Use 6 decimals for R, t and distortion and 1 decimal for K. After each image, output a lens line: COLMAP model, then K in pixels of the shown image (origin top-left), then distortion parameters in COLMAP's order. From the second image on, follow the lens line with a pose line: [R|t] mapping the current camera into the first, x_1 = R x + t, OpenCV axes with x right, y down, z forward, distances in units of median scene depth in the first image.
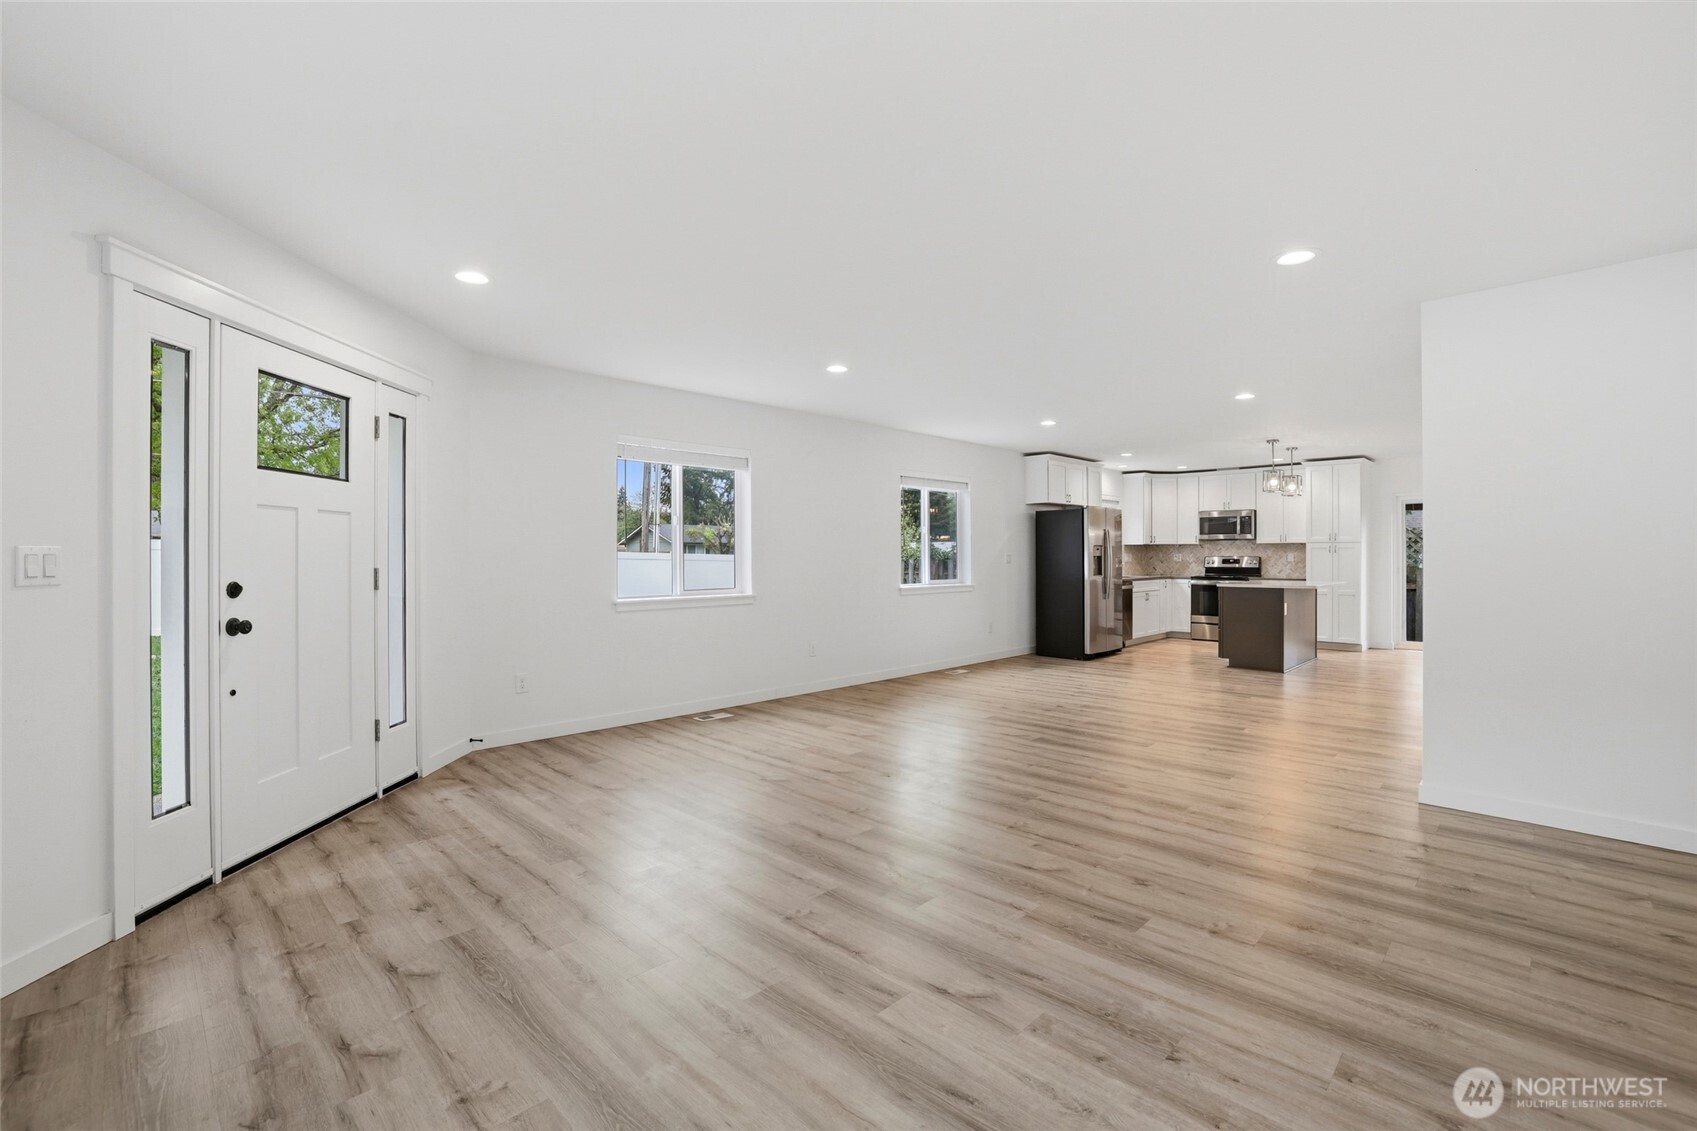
lens RADIAL K [[734.9, 0, 857.0], [0, 734.9, 554.4], [0, 0, 1]] dist [-0.032444, 0.007964]
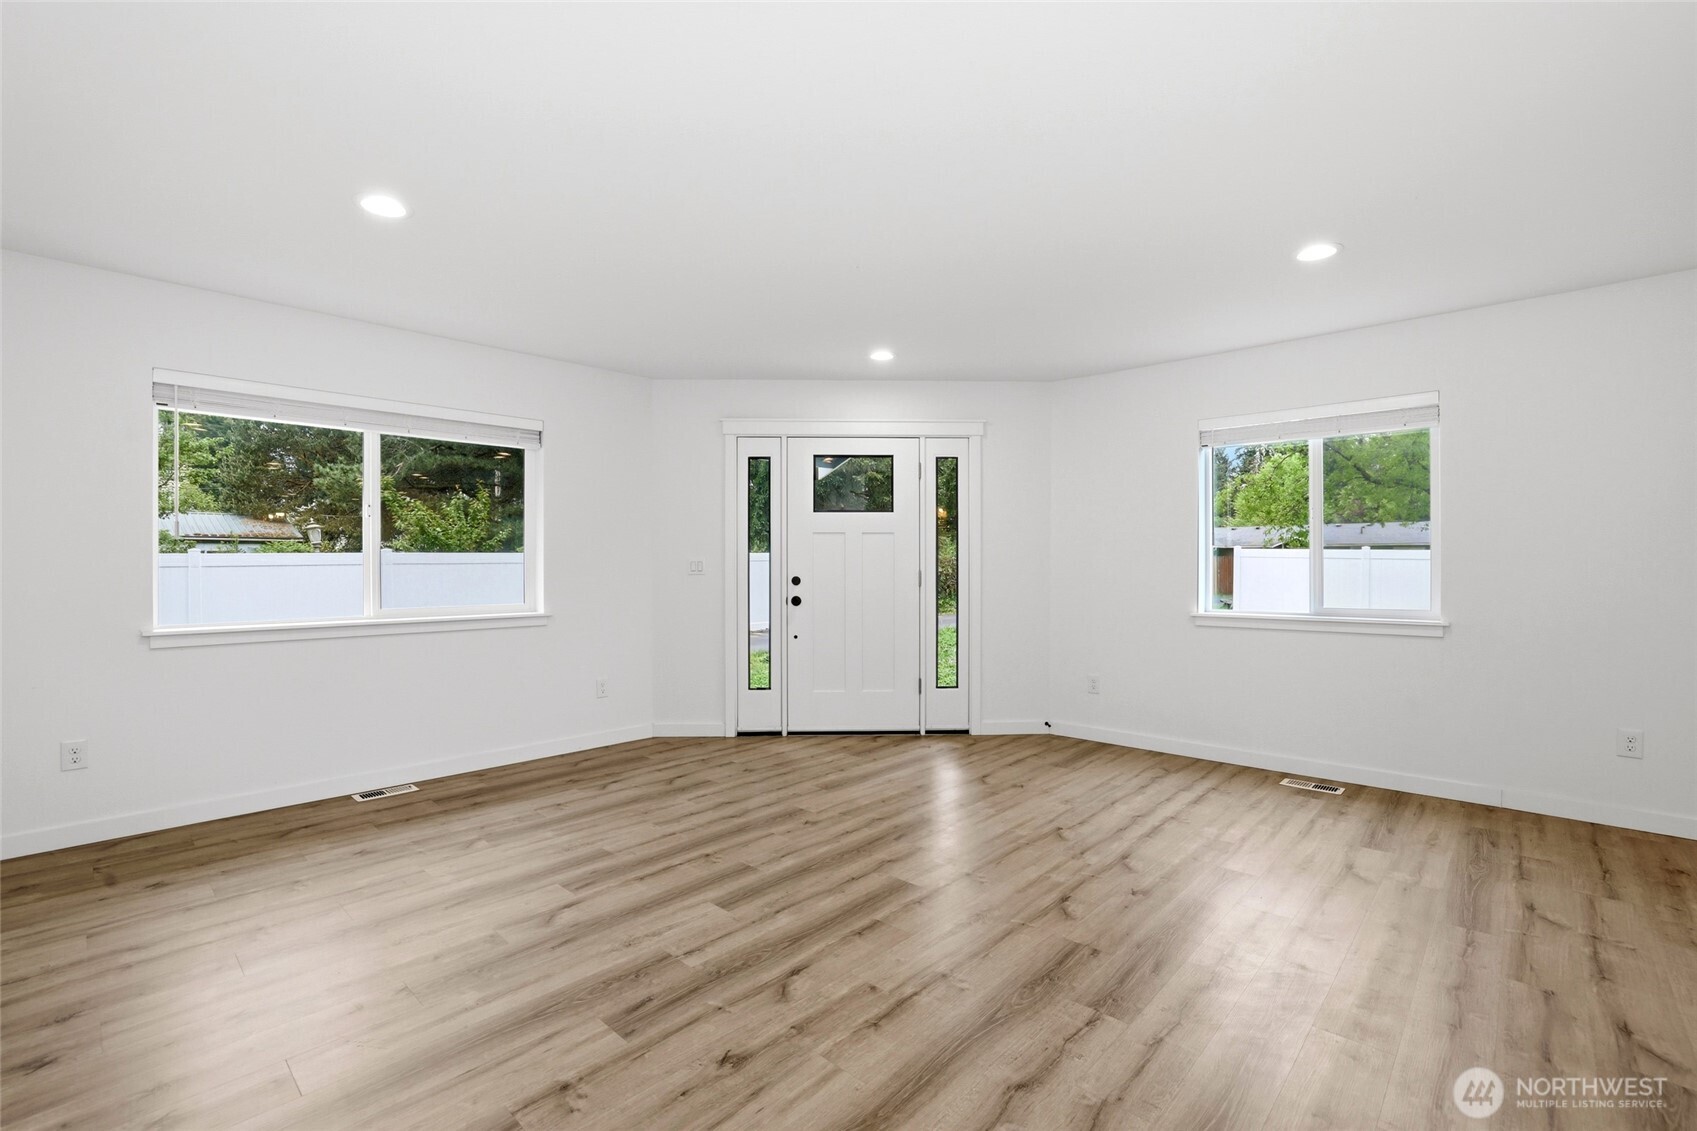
lens RADIAL K [[761.5, 0, 847.5], [0, 761.5, 539.0], [0, 0, 1]] dist [-0.030841, 0.004813]
pose [[0.012422, -0.037110, -0.999234, 0.361769], [0.002818, 0.999308, -0.037078, 0.005509], [0.999919, -0.002355, 0.012518, 0.369541]]
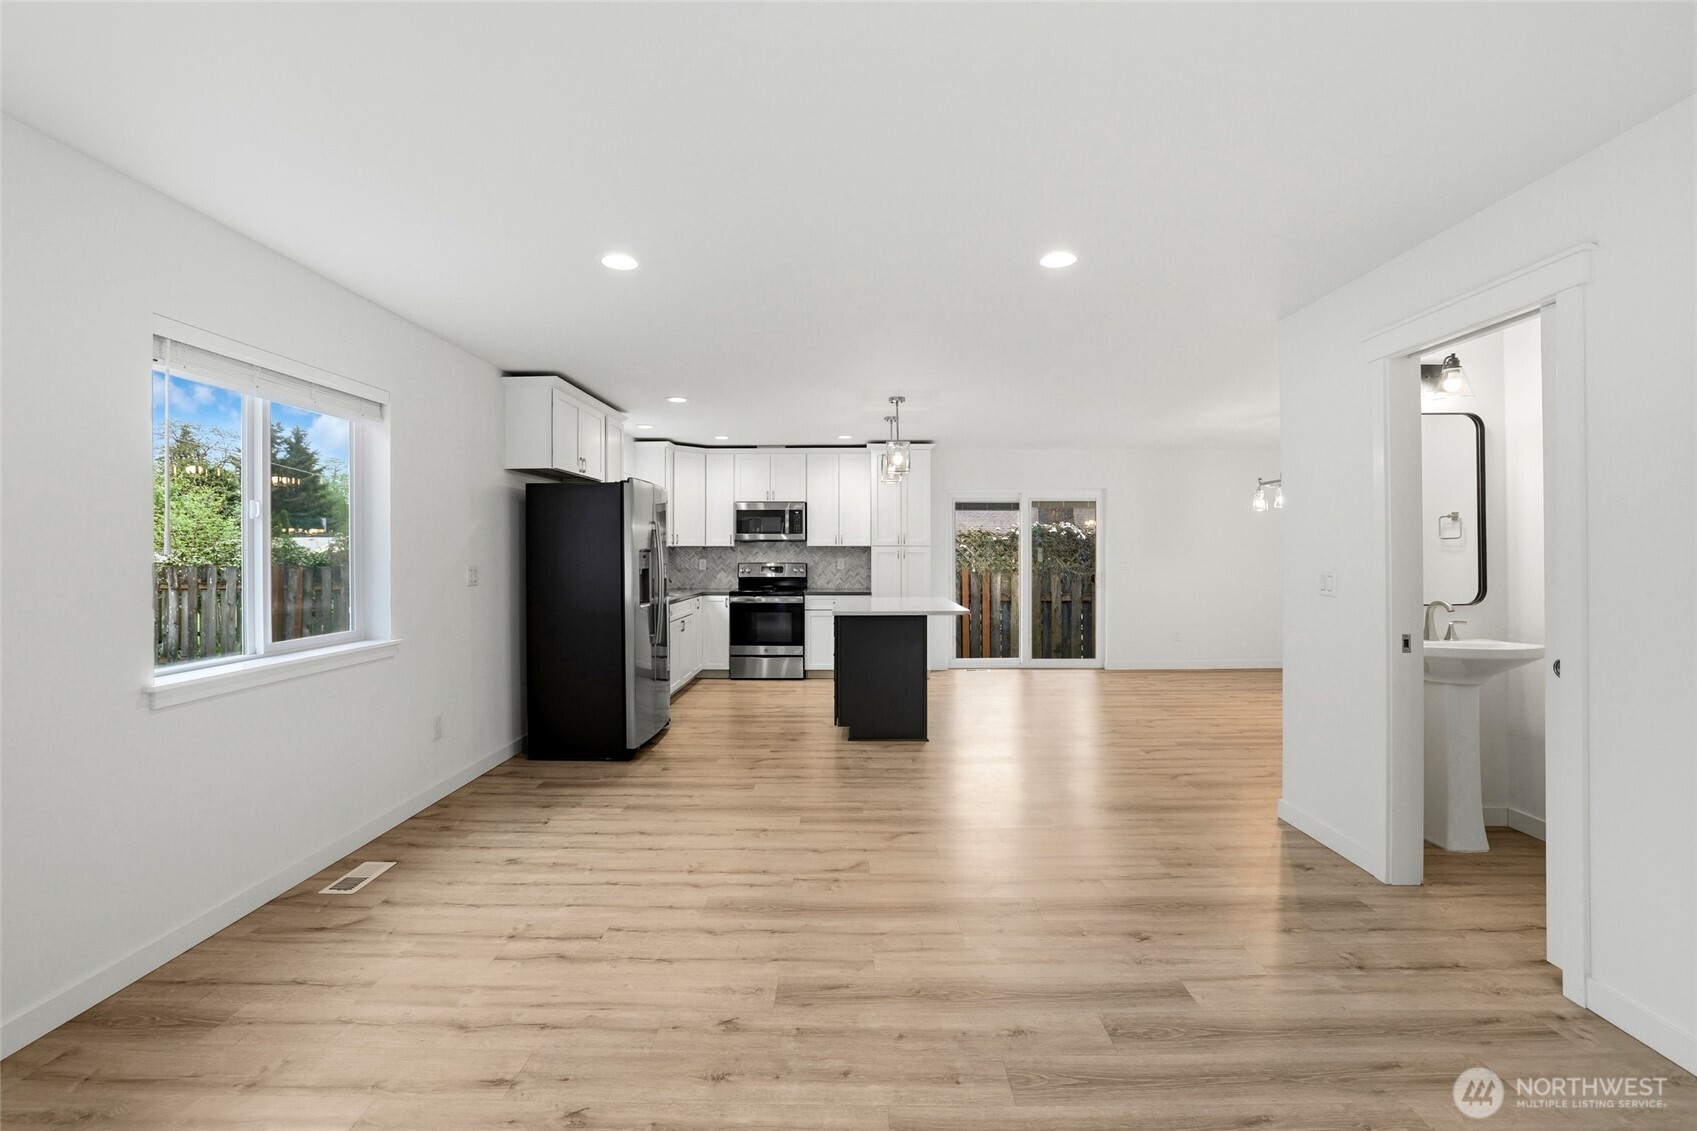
lens RADIAL K [[734.9, 0, 855.0], [0, 734.9, 546.9], [0, 0, 1]] dist [-0.032444, 0.007964]
pose [[0.721516, 0.004290, 0.692385, 0.059812], [0.001710, 0.999967, -0.007978, -0.010470], [-0.692396, 0.006940, 0.721485, 0.525971]]
